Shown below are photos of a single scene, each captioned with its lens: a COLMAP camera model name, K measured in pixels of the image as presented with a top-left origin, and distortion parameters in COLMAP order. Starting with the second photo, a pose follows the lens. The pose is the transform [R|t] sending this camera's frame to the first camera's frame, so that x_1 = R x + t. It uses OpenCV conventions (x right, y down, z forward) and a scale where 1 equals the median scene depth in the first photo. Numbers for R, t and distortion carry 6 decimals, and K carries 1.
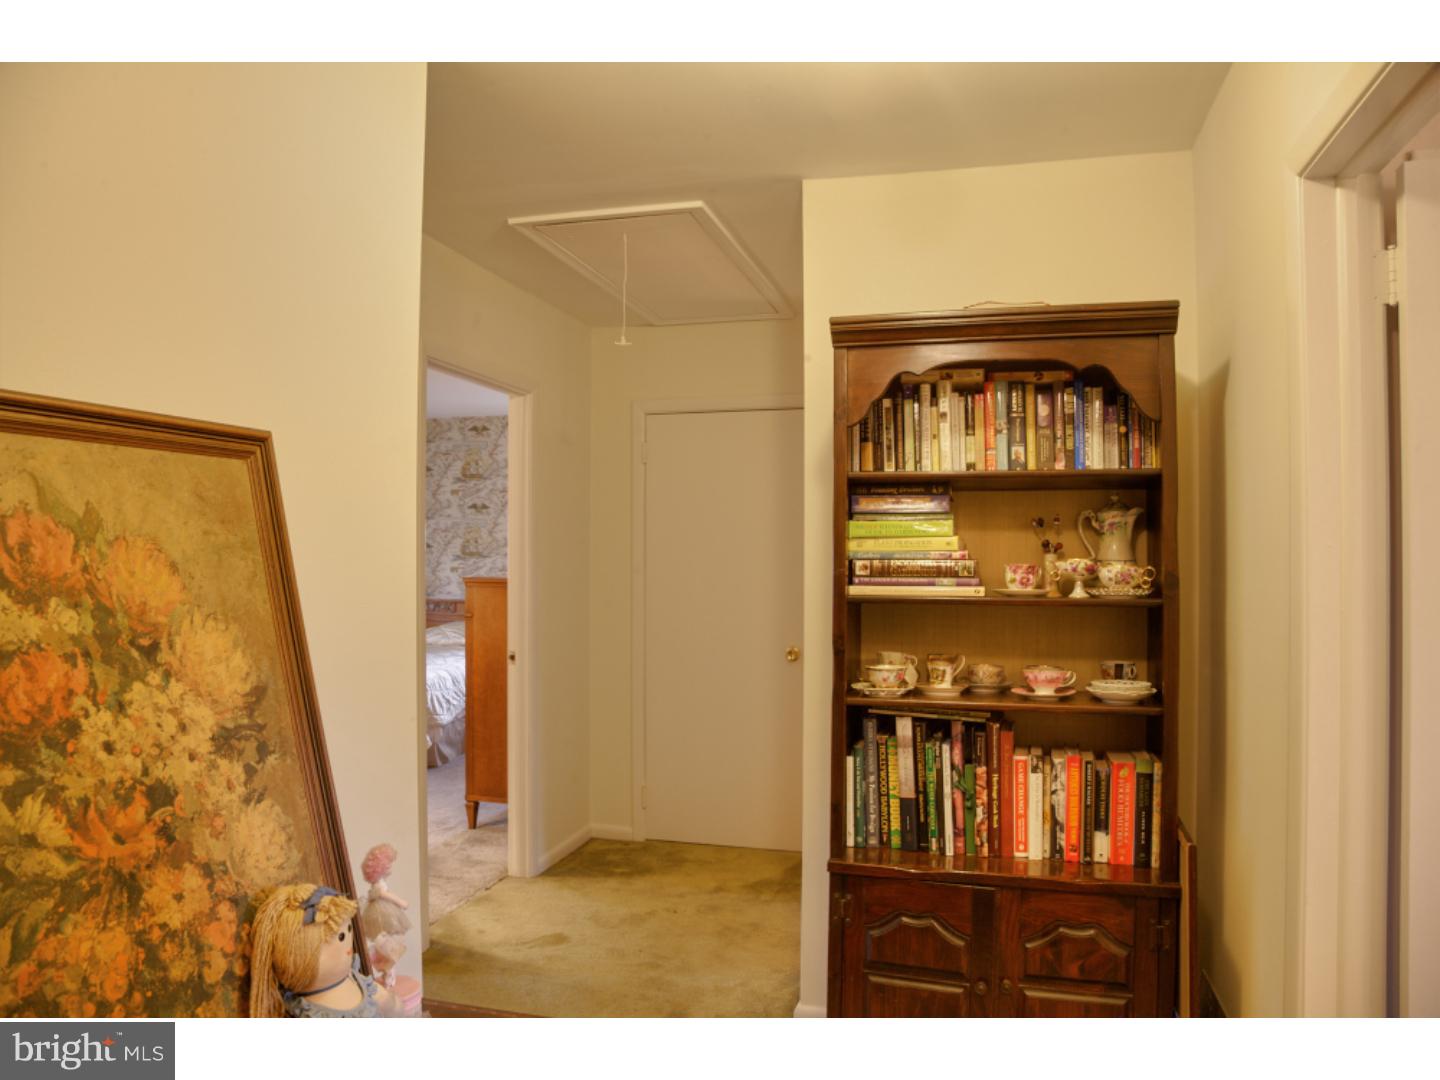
lens RADIAL K [[998.6, 0, 717.6], [0, 998.6, 536.9], [0, 0, 1]] dist [-0.103493, 0.064561]
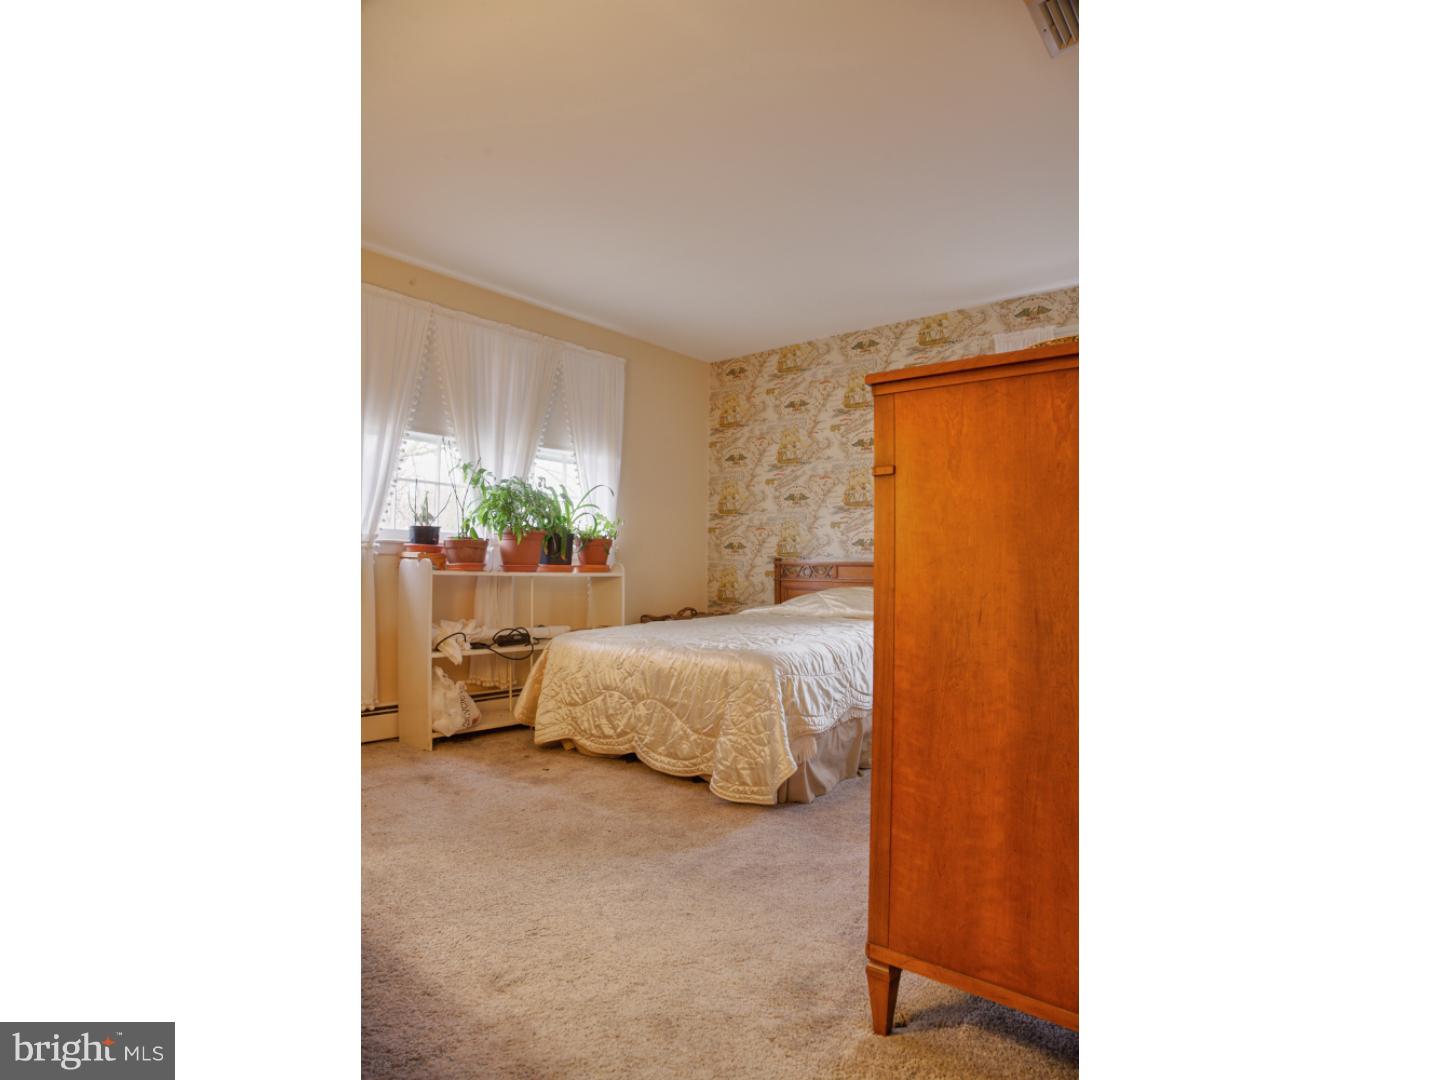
lens RADIAL K [[758.9, 0, 729.6], [0, 758.9, 537.5], [0, 0, 1]] dist [-0.081796, 0.001135]
pose [[0.923197, -0.013377, -0.384094, -0.113178], [-0.002682, 0.999145, -0.041246, 0.068535], [0.384317, 0.039108, 0.922372, 0.416886]]
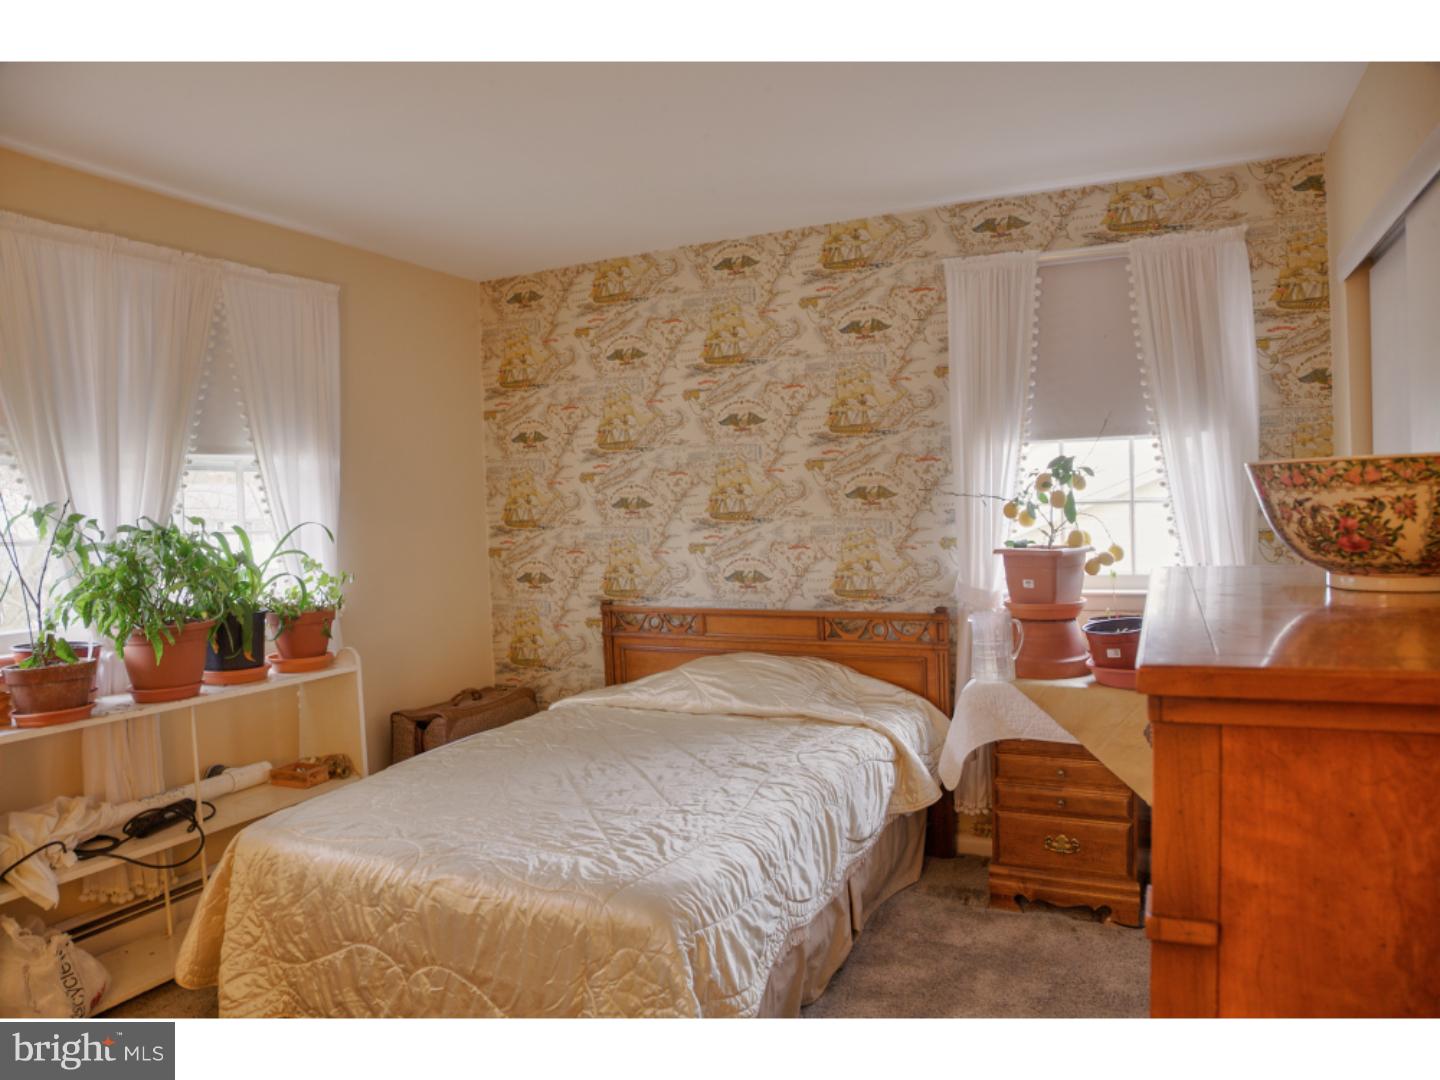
lens RADIAL K [[998.6, 0, 728.0], [0, 998.6, 535.6], [0, 0, 1]] dist [-0.103493, 0.064561]
pose [[0.987151, -0.032103, -0.156532, -0.171762], [0.038390, 0.998566, 0.037303, 0.008339], [0.155110, -0.042833, 0.986968, 0.506593]]
